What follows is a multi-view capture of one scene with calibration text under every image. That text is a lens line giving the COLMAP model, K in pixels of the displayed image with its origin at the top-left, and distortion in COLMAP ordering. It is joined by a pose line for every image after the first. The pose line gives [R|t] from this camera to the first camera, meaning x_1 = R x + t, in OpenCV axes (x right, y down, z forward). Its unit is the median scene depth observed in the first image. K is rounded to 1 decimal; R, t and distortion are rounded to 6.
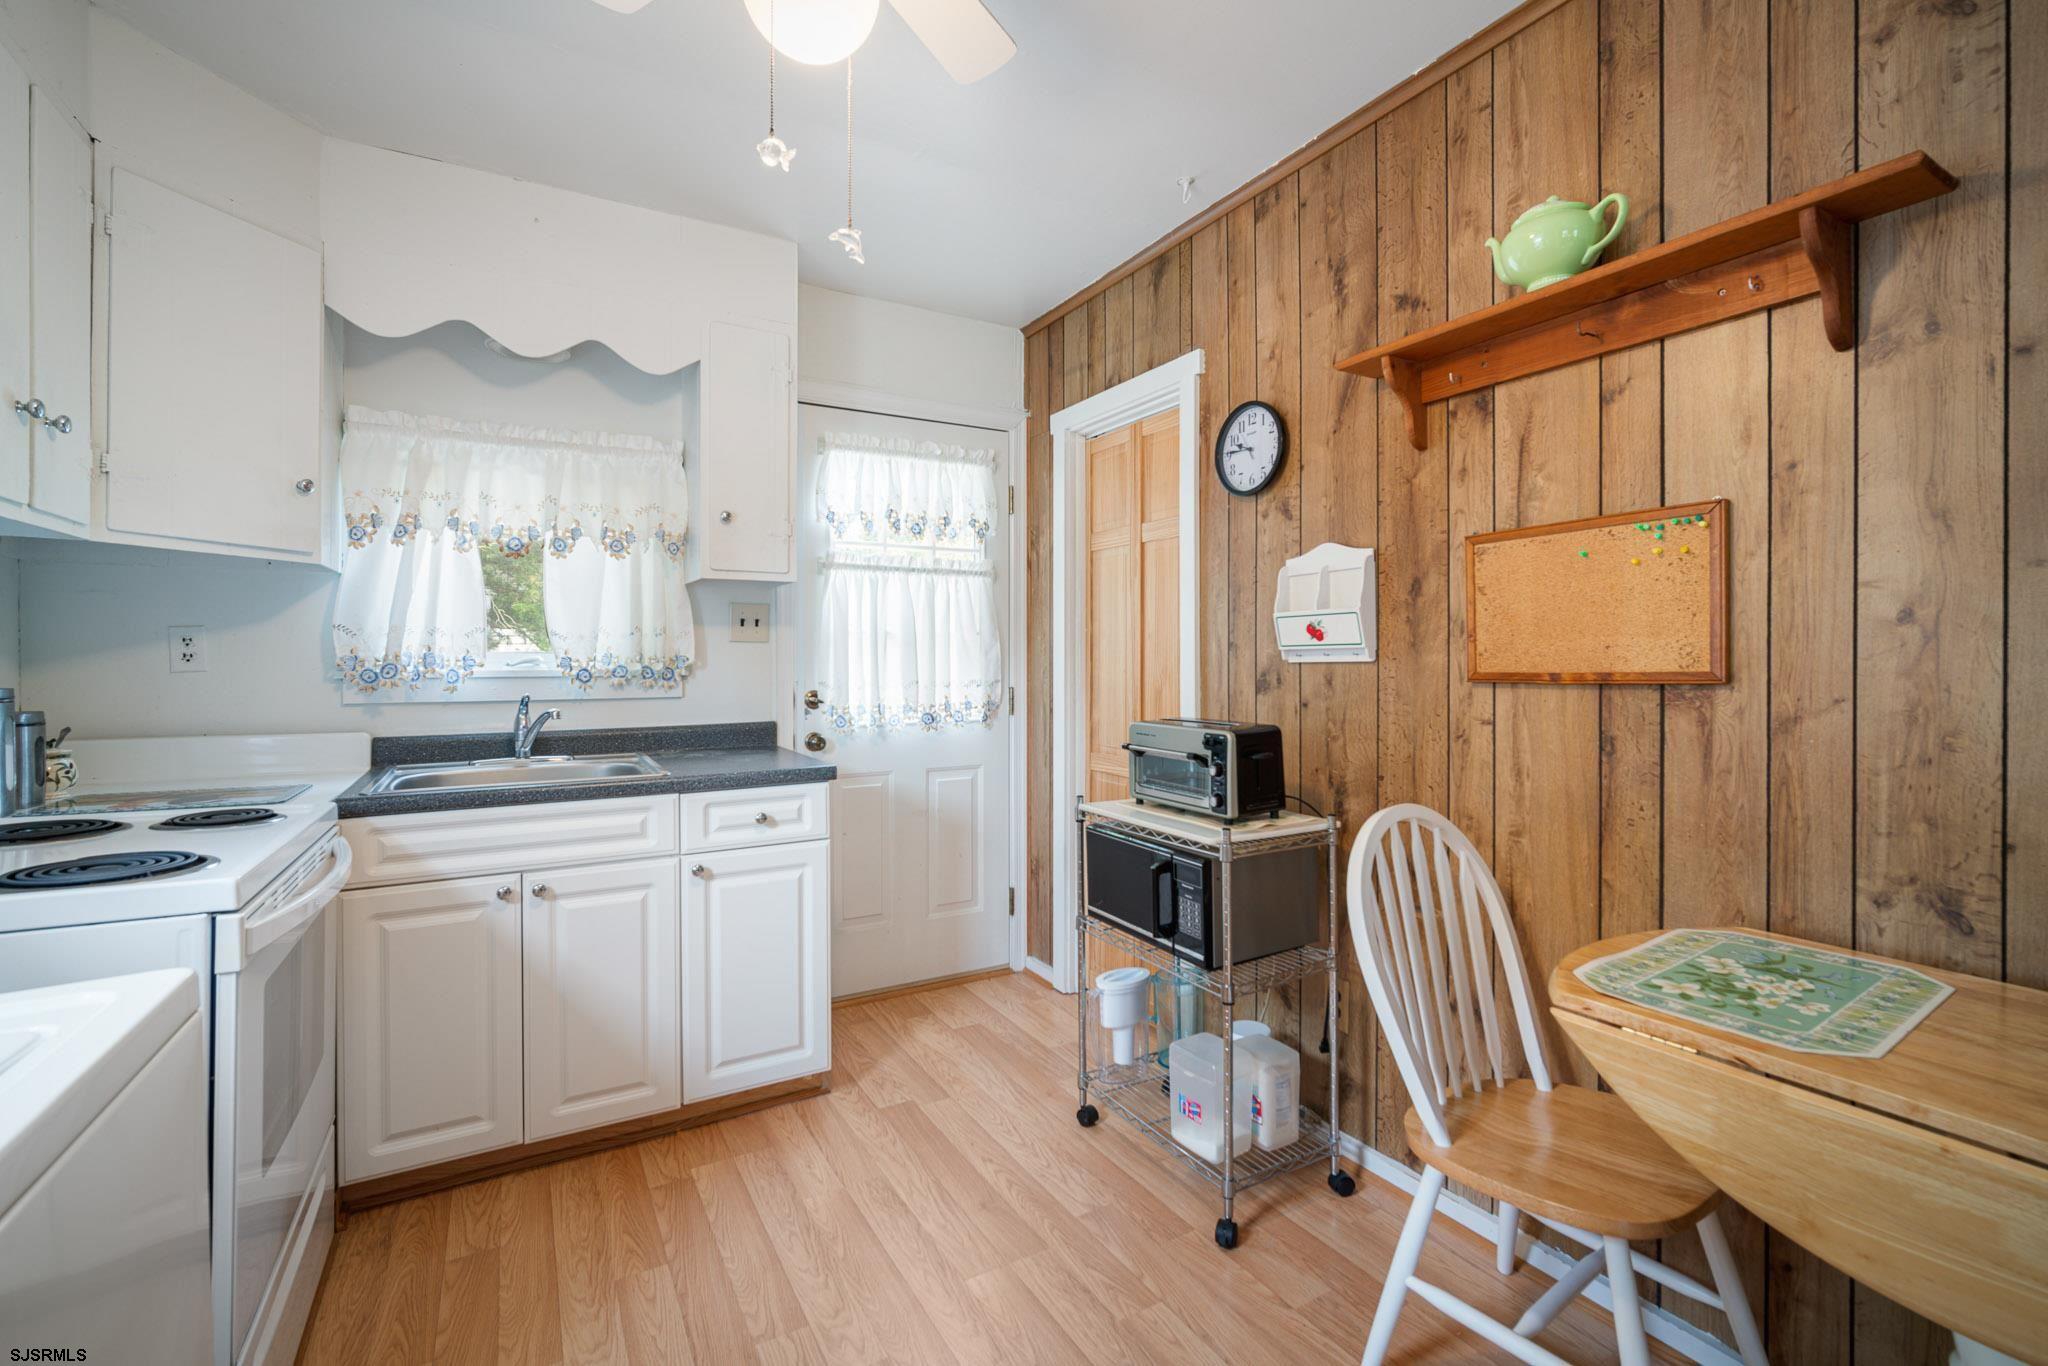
lens RADIAL K [[898.3, 0, 1031.7], [0, 898.3, 662.9], [0, 0, 1]] dist [-0.013767, 0.004634]
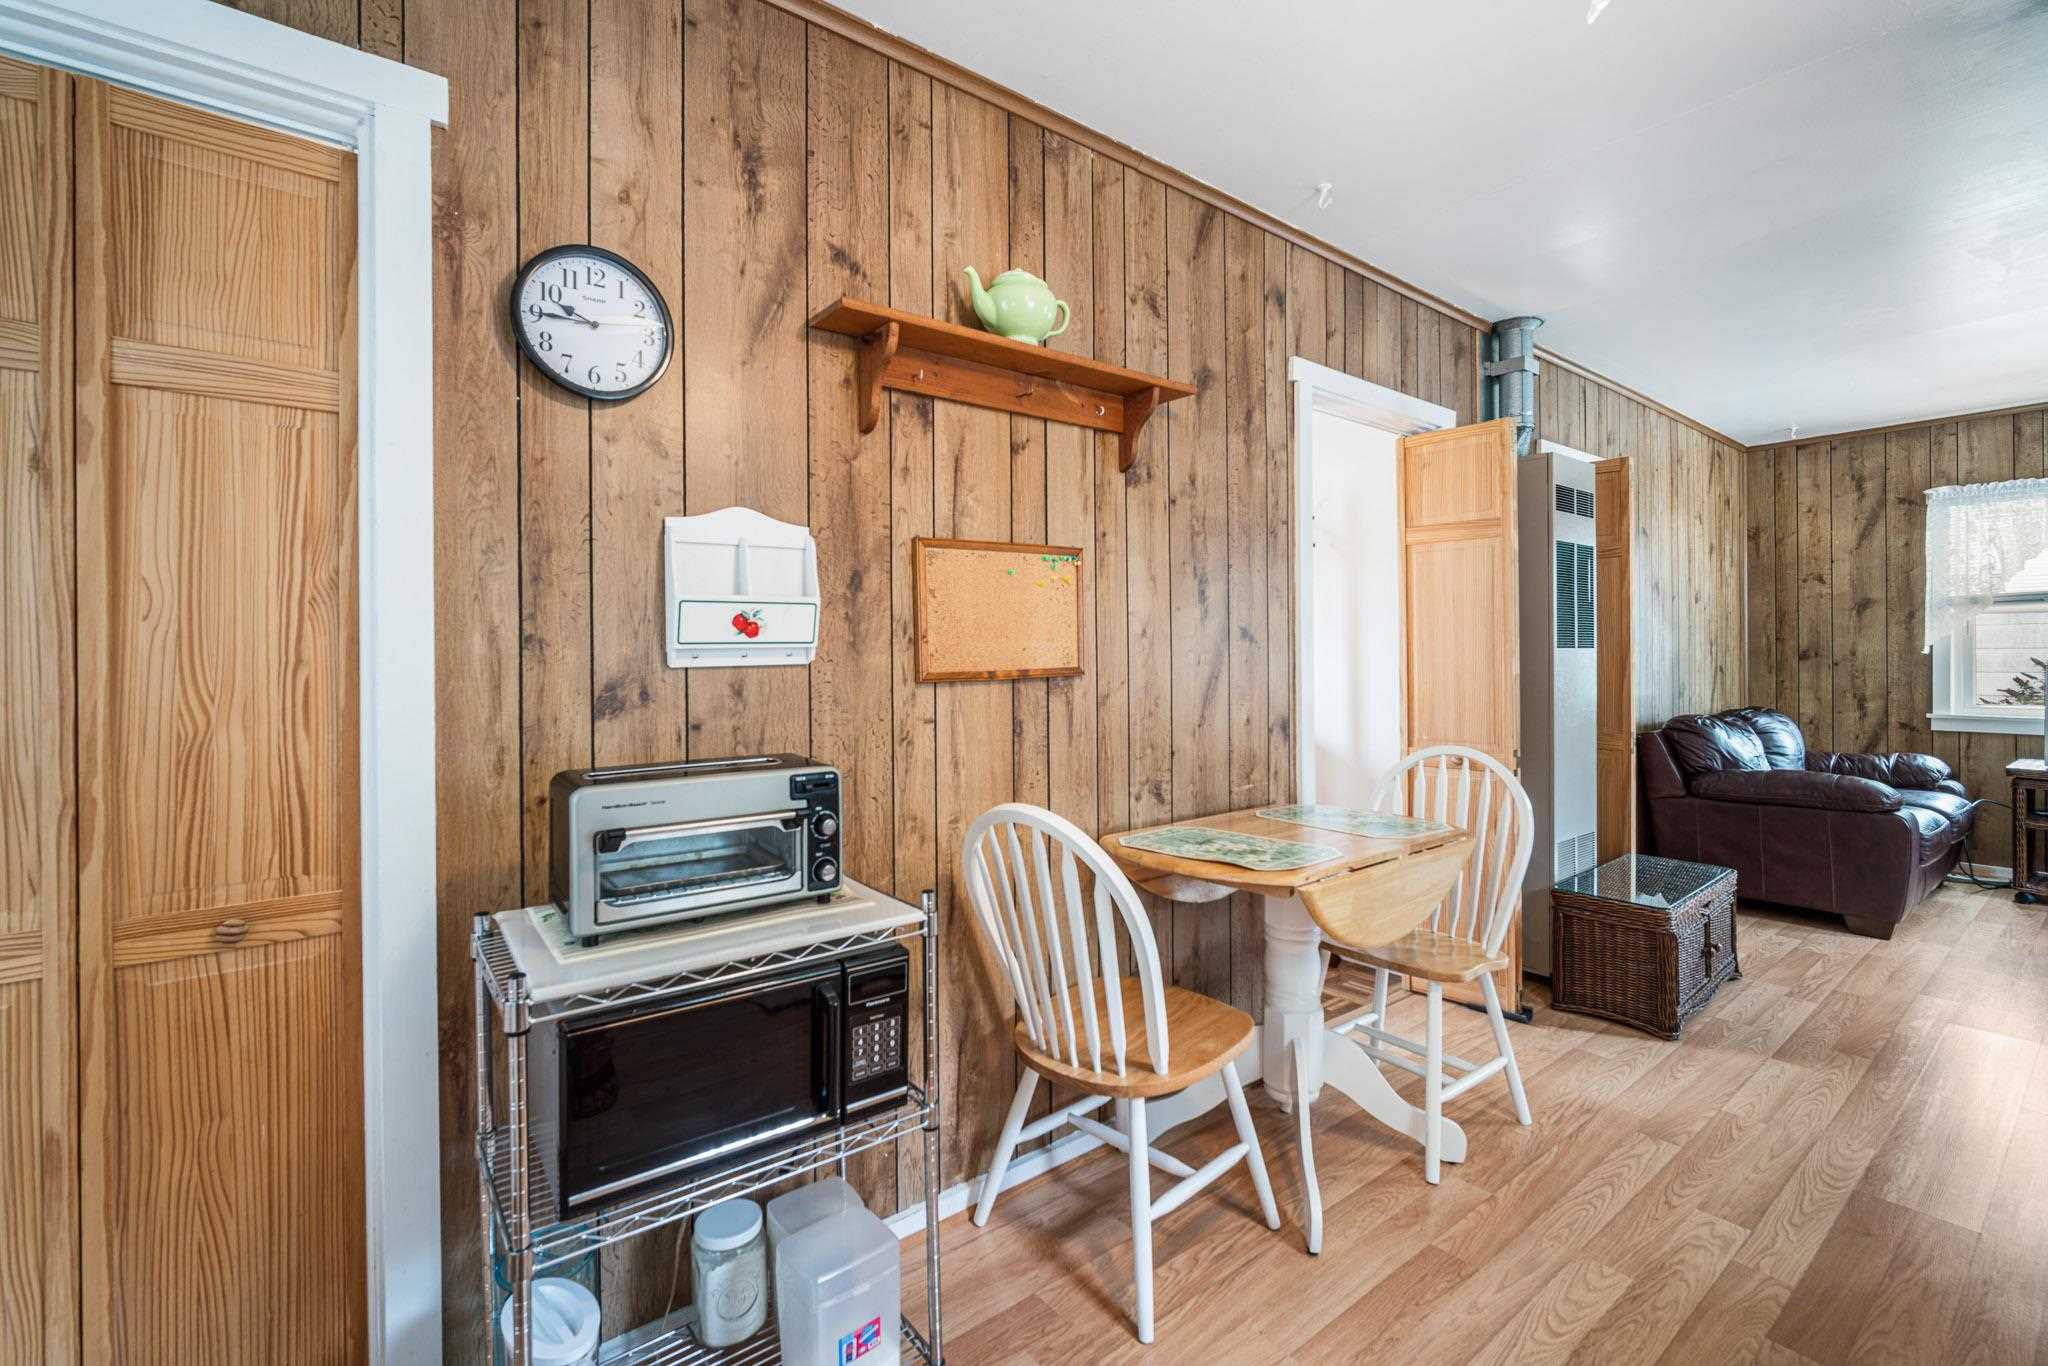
lens RADIAL K [[898.3, 0, 1025.4], [0, 898.3, 655.5], [0, 0, 1]] dist [-0.013767, 0.004634]
pose [[-0.137934, 0.004810, 0.990430, -0.450280], [0.015512, 0.999876, -0.002695, -0.004014], [-0.990320, 0.014992, -0.137992, 0.878966]]
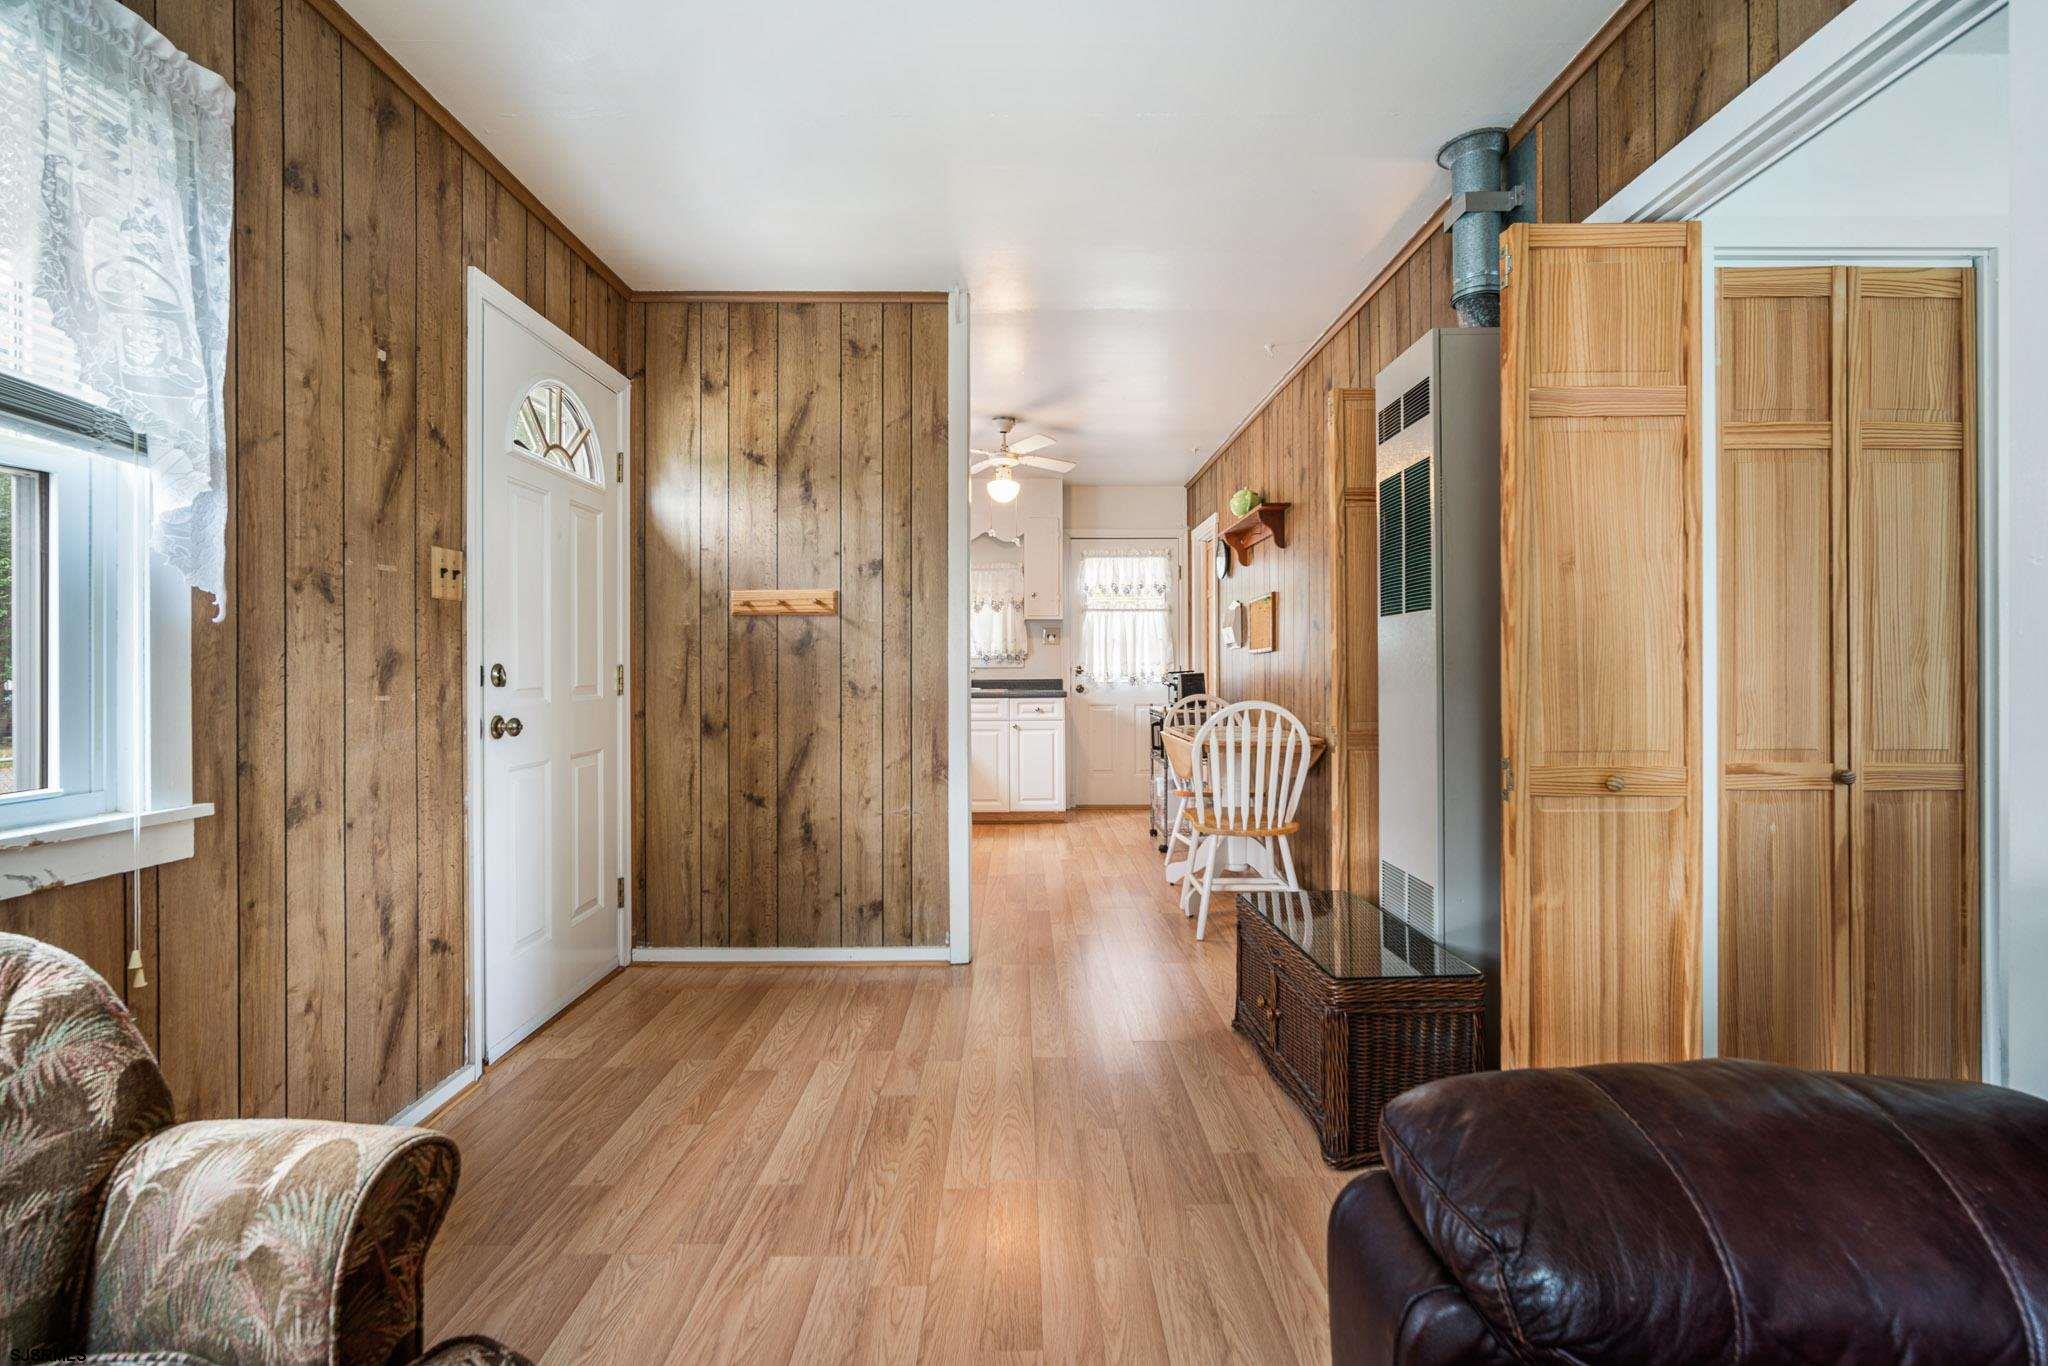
lens RADIAL K [[898.3, 0, 1021.5], [0, 898.3, 669.4], [0, 0, 1]] dist [-0.013767, 0.004634]
pose [[0.867243, 0.001268, -0.497883, 1.018277], [-0.003987, 0.999982, -0.004397, 0.067738], [0.497869, 0.005798, 0.867233, -1.384622]]
